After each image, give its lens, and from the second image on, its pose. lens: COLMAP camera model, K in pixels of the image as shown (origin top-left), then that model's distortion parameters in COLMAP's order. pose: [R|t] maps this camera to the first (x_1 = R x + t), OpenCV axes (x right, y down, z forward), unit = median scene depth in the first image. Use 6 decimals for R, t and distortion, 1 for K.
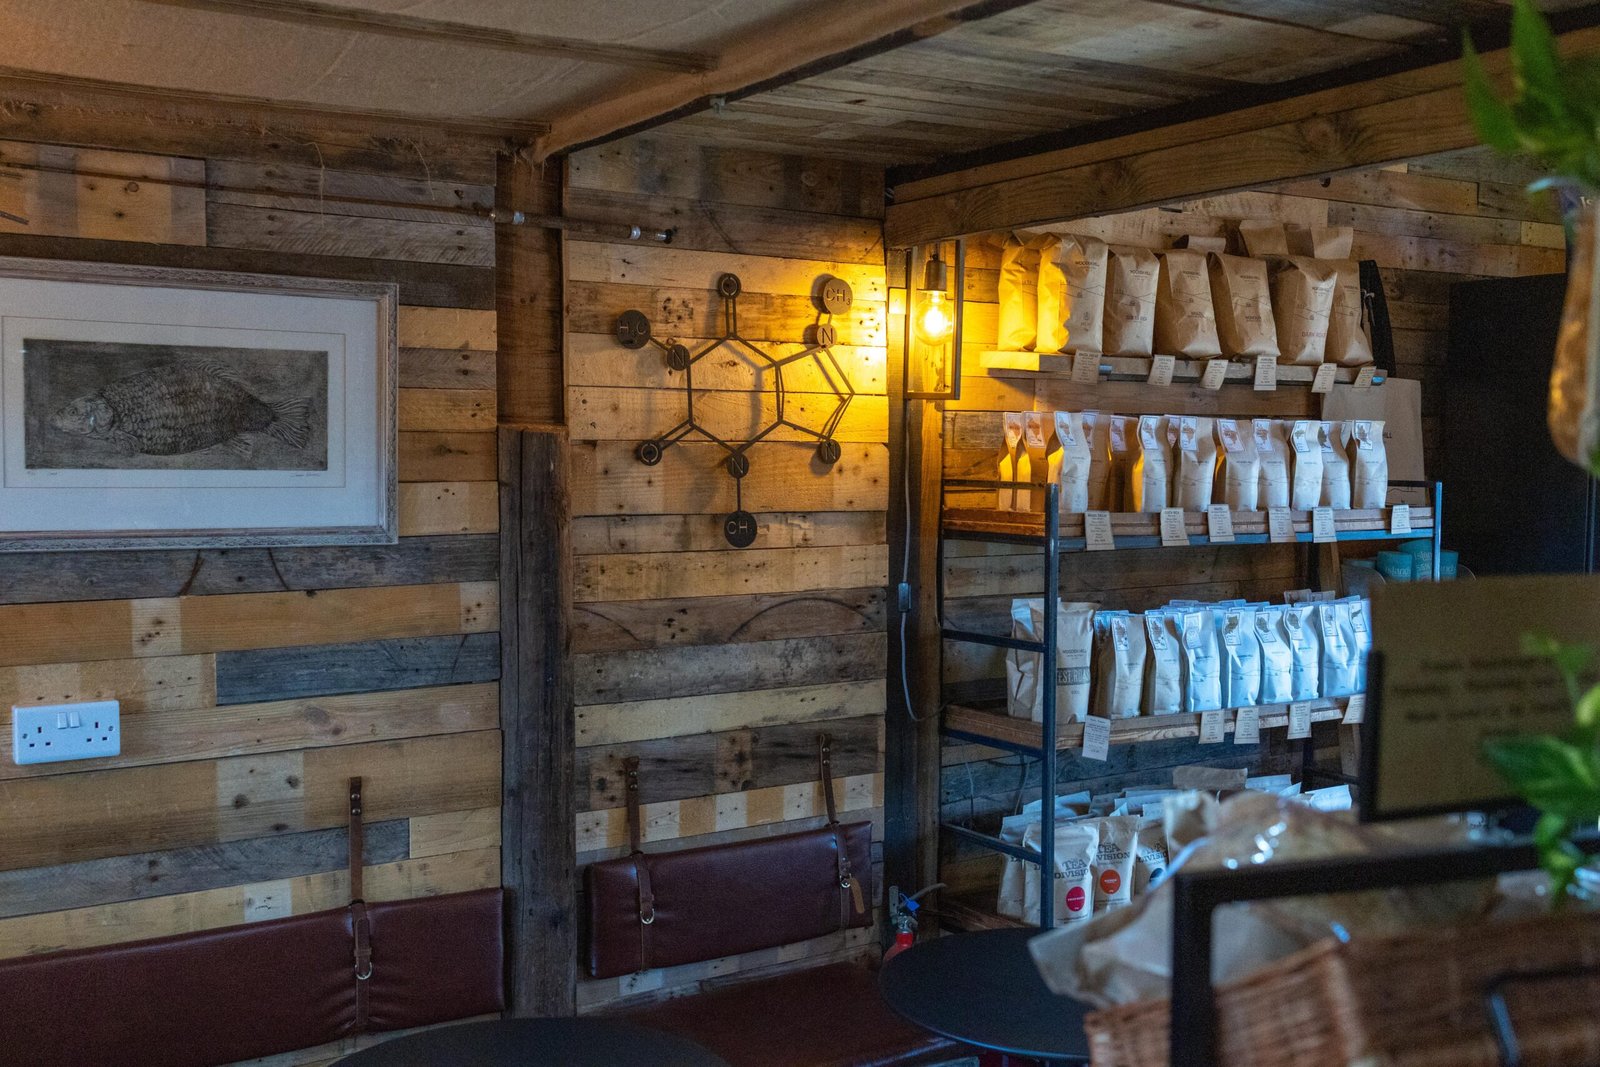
lens RADIAL K [[1693.5, 0, 800.0], [0, 1693.5, 533.5], [0, 0, 1]] dist [0.106096, 0.020384]
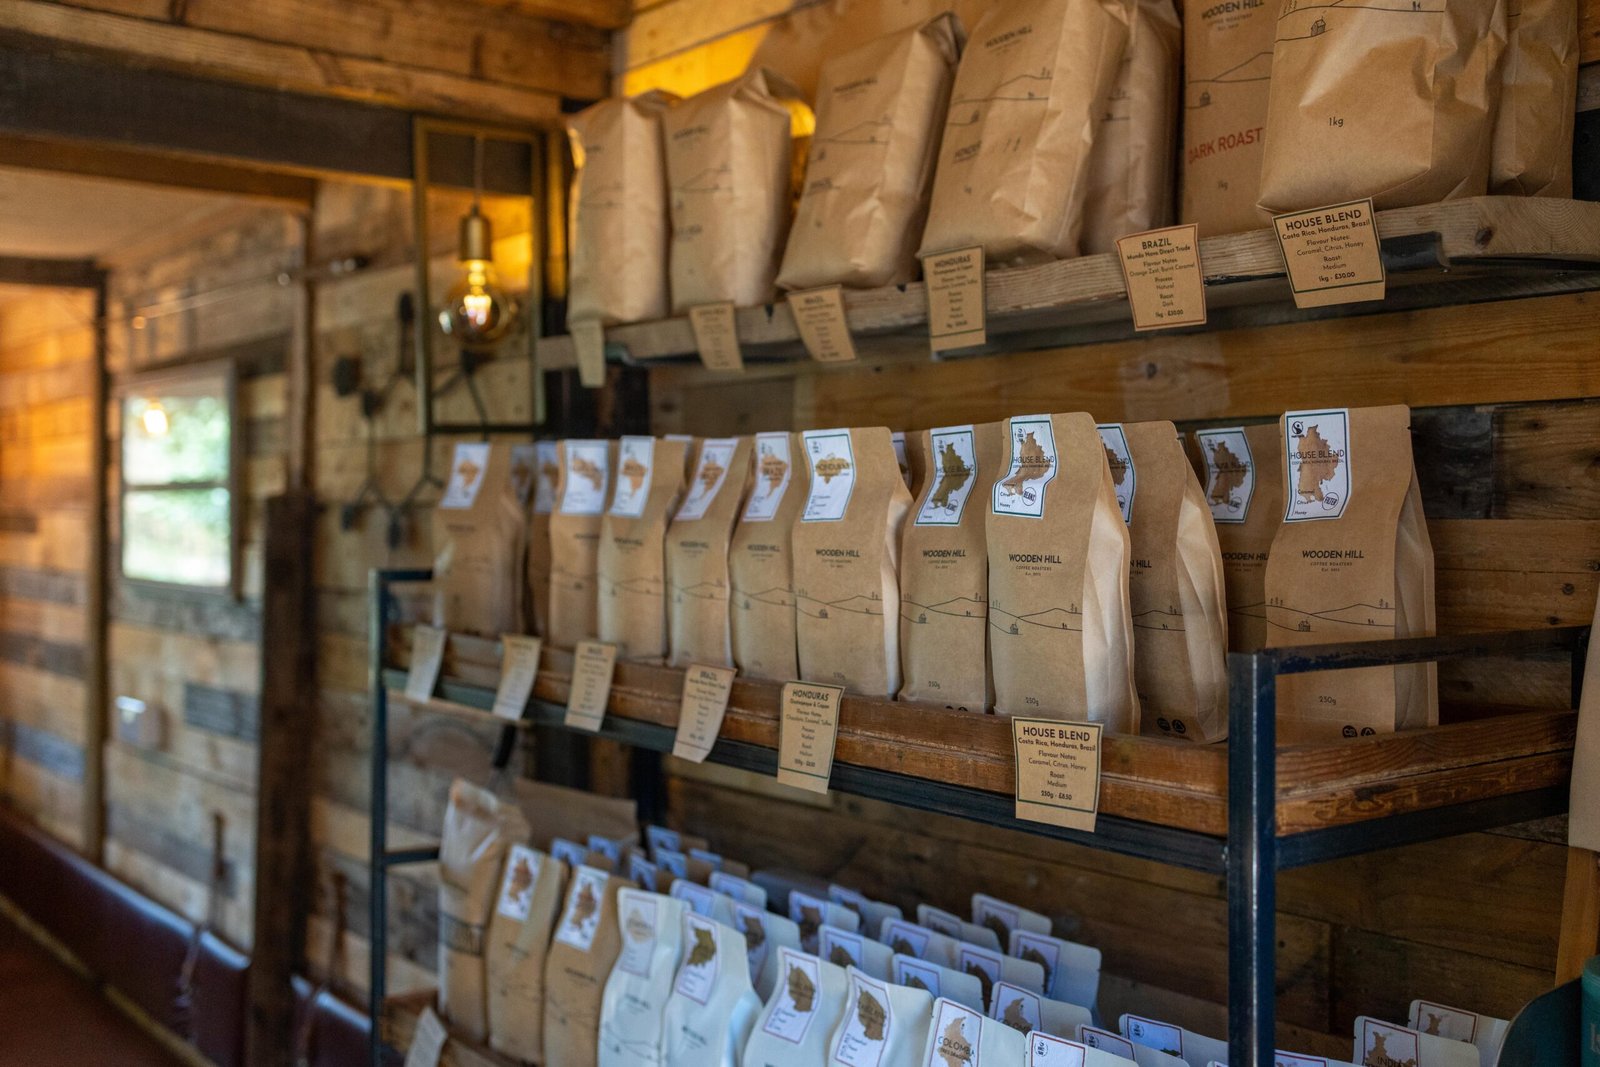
lens RADIAL K [[1693.5, 0, 800.0], [0, 1693.5, 533.5], [0, 0, 1]] dist [0.106096, 0.020384]
pose [[0.079918, 0.003298, -0.996796, 0.798773], [-0.053839, 0.998549, -0.001013, -0.050692], [0.995346, 0.053747, 0.079980, 1.165134]]
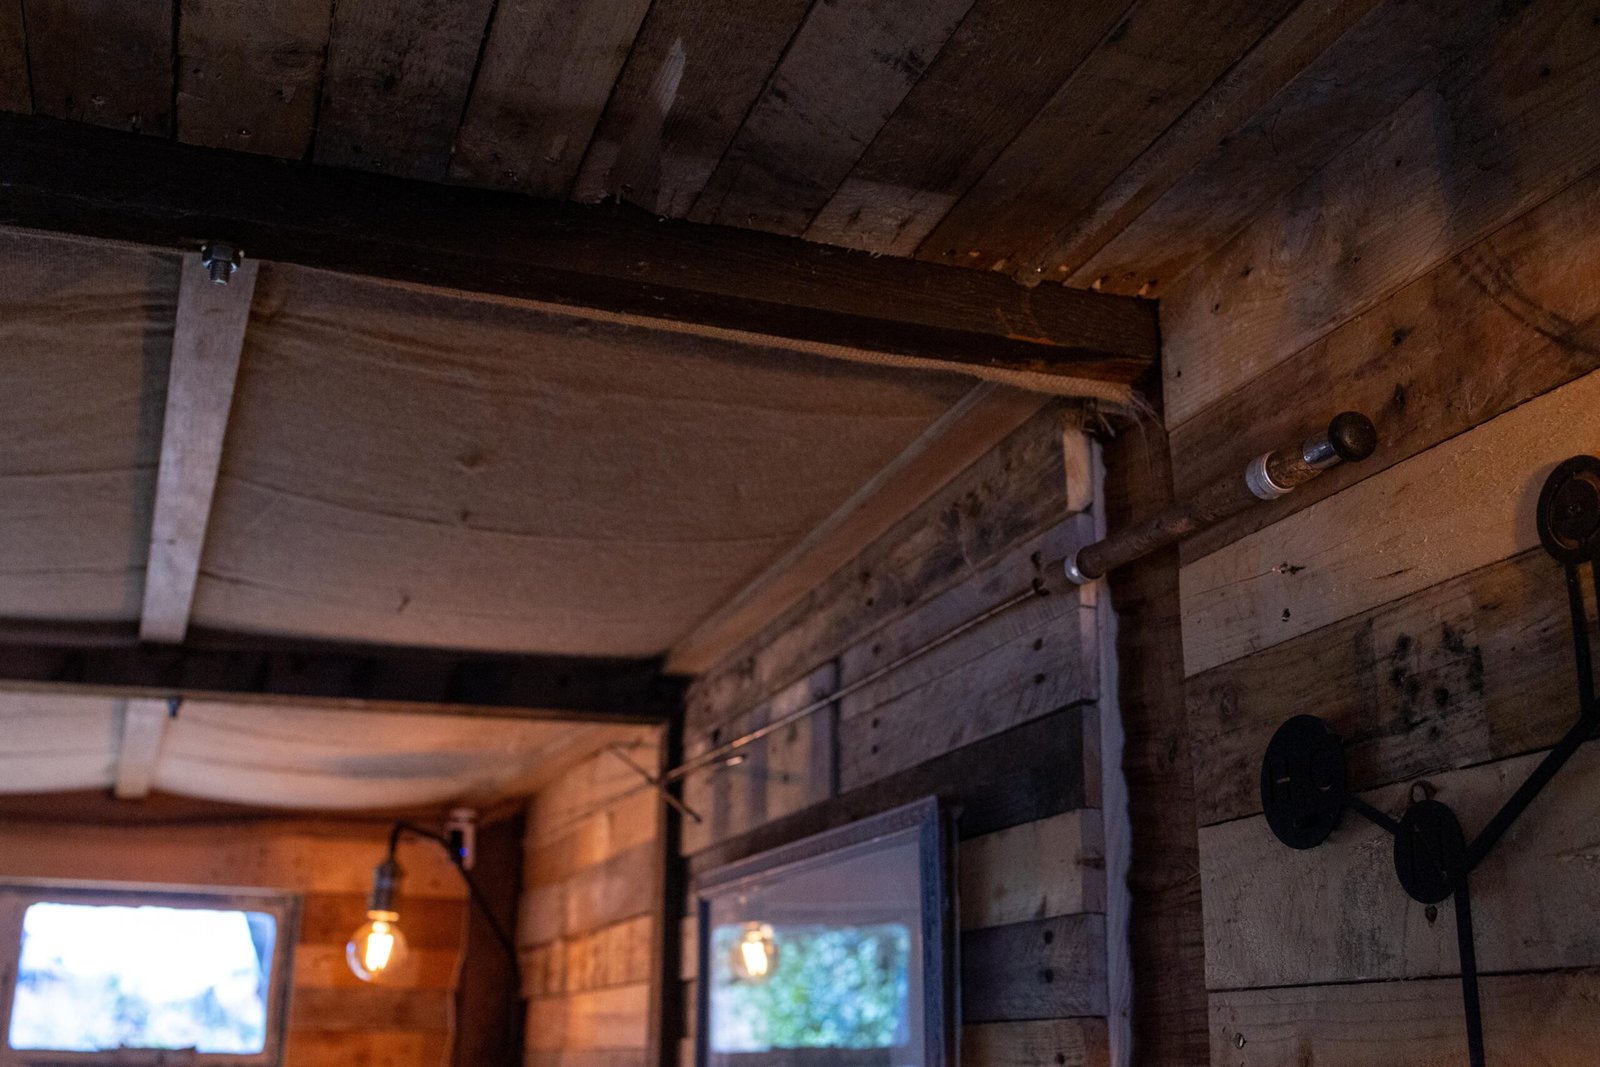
lens RADIAL K [[1693.5, 0, 800.0], [0, 1693.5, 533.5], [0, 0, 1]] dist [0.106096, 0.020384]
pose [[-0.233663, -0.293427, -0.926986, 0.210872], [-0.047364, 0.955680, -0.290571, -0.070242], [0.971163, -0.023990, -0.237205, 0.982966]]
